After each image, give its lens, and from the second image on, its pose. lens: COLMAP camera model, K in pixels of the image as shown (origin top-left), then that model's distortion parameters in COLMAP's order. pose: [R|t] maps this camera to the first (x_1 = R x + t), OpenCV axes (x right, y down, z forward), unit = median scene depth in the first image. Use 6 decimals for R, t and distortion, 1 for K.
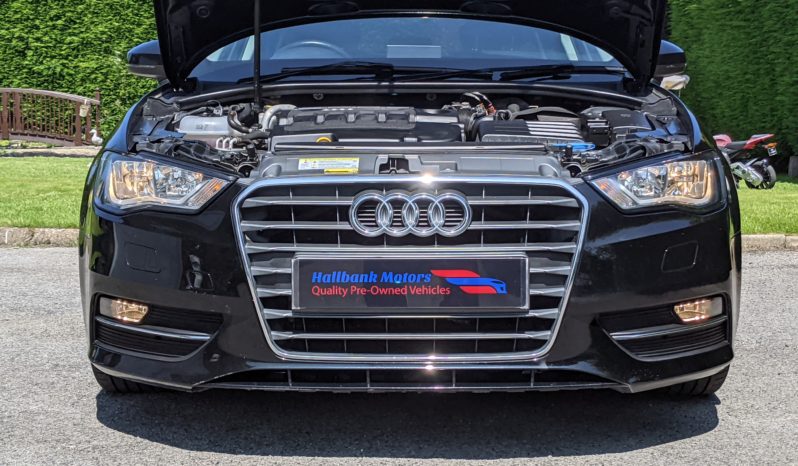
lens RADIAL K [[1301.0, 0, 399.5], [0, 1301.0, 226.2], [0, 0, 1]] dist [0.153072, 0.000000]
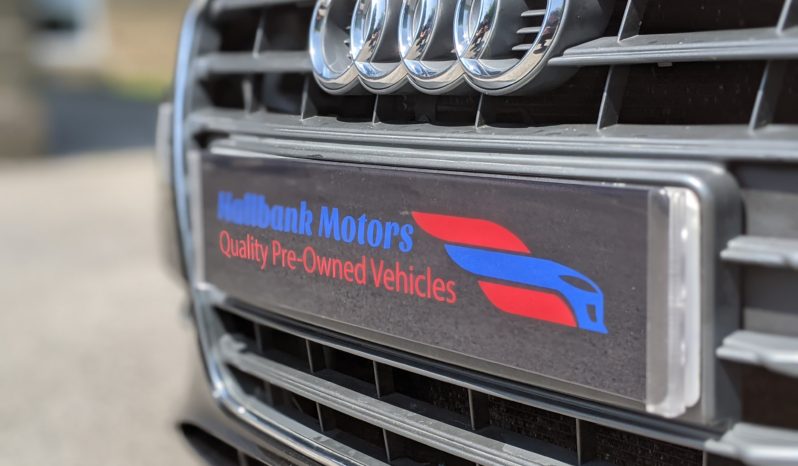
lens RADIAL K [[1301.0, 0, 394.2], [0, 1301.0, 230.2], [0, 0, 1]] dist [0.153072, 0.000000]
pose [[0.582698, 0.089191, -0.807780, 0.244985], [-0.031699, 0.995697, 0.087074, 0.013214], [0.812070, -0.025132, 0.583018, 0.817142]]
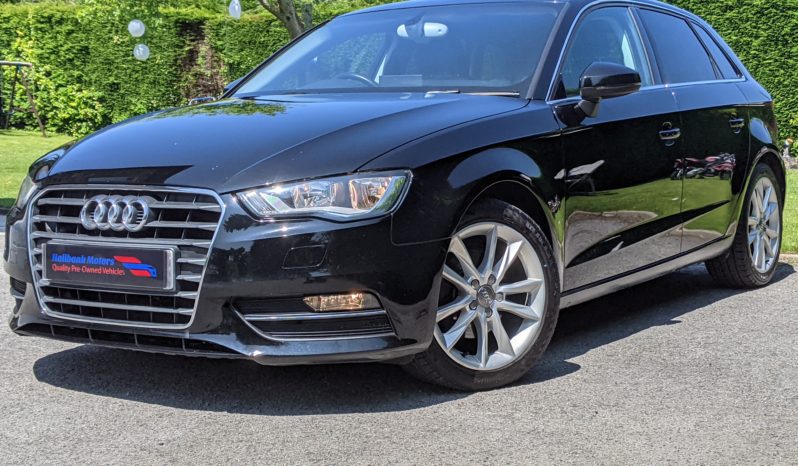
lens RADIAL K [[1301.0, 0, 398.8], [0, 1301.0, 230.2], [0, 0, 1]] dist [0.153072, 0.000000]
pose [[0.831725, 0.036170, -0.554008, 0.979737], [-0.038770, 0.999223, 0.007031, -0.012682], [0.553832, 0.015631, 0.832481, 0.053651]]
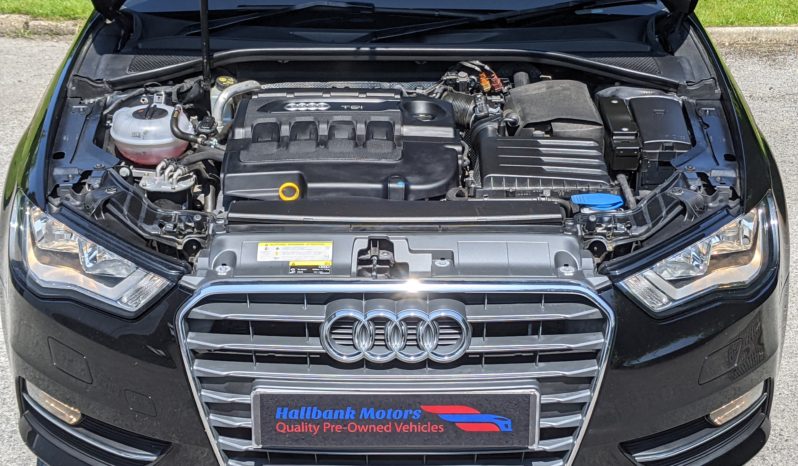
lens RADIAL K [[1301.0, 0, 396.8], [0, 1301.0, 240.8], [0, 0, 1]] dist [0.153072, 0.000000]
pose [[0.999933, 0.000722, 0.011591, -0.000586], [-0.004038, 0.957414, 0.288690, -0.297815], [-0.010889, -0.288717, 0.957353, 0.237770]]
